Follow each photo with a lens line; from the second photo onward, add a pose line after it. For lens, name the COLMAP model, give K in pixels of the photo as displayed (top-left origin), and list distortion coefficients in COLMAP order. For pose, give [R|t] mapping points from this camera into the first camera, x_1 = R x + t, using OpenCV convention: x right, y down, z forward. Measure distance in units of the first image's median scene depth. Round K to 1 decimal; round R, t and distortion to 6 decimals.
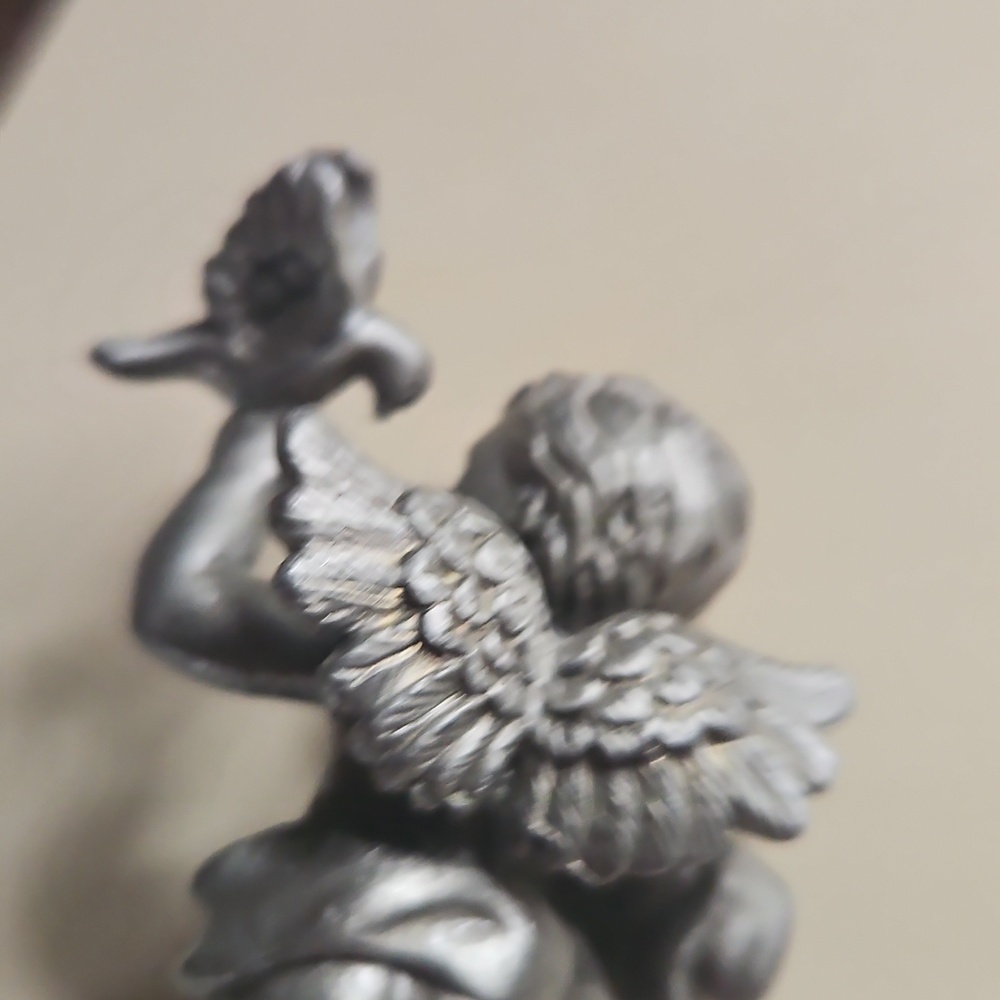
lens RADIAL K [[1758.2, 0, 496.9], [0, 1758.2, 496.6], [0, 0, 1]] dist [0.022058, 0.000000]
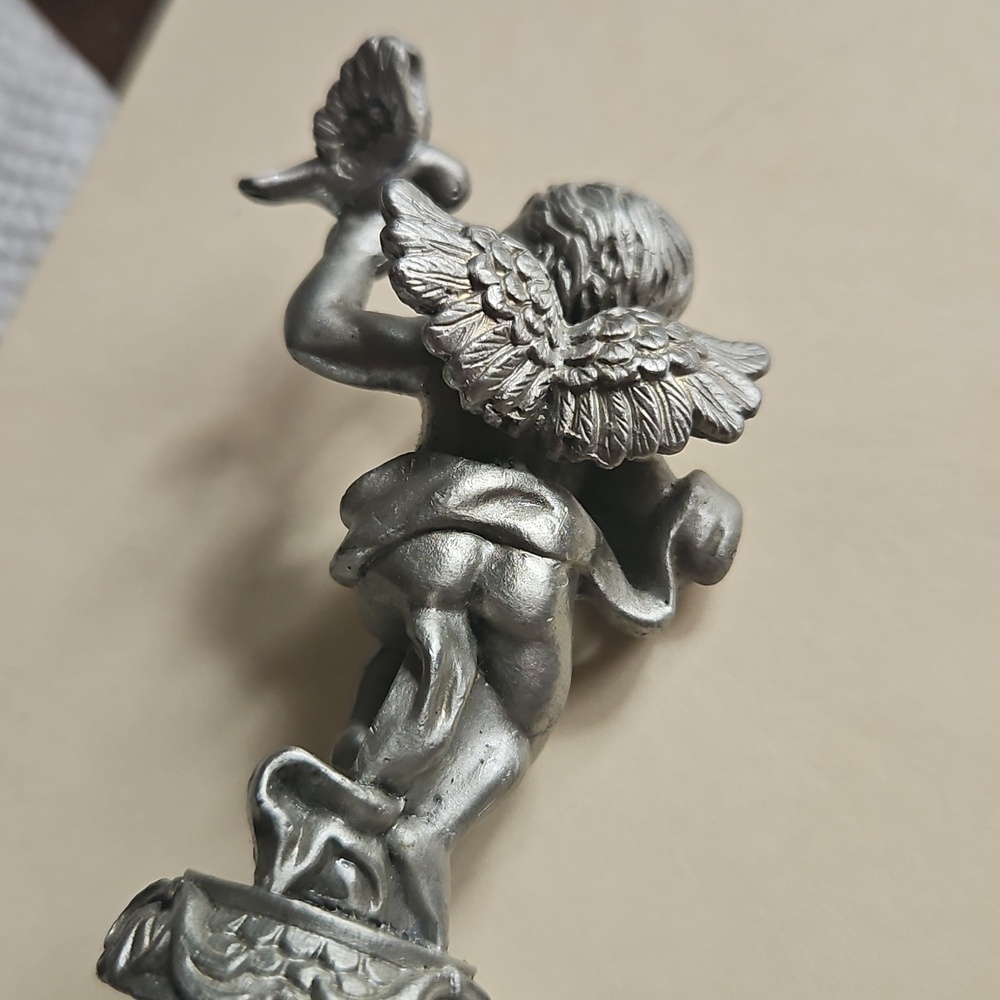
lens RADIAL K [[1758.2, 0, 503.0], [0, 1758.2, 503.0], [0, 0, 1]] dist [0.022058, 0.000000]
pose [[0.997481, -0.069149, 0.015812, -0.060580], [0.069979, 0.995749, -0.059892, 0.330416], [-0.011603, 0.060848, 0.998080, -0.523374]]
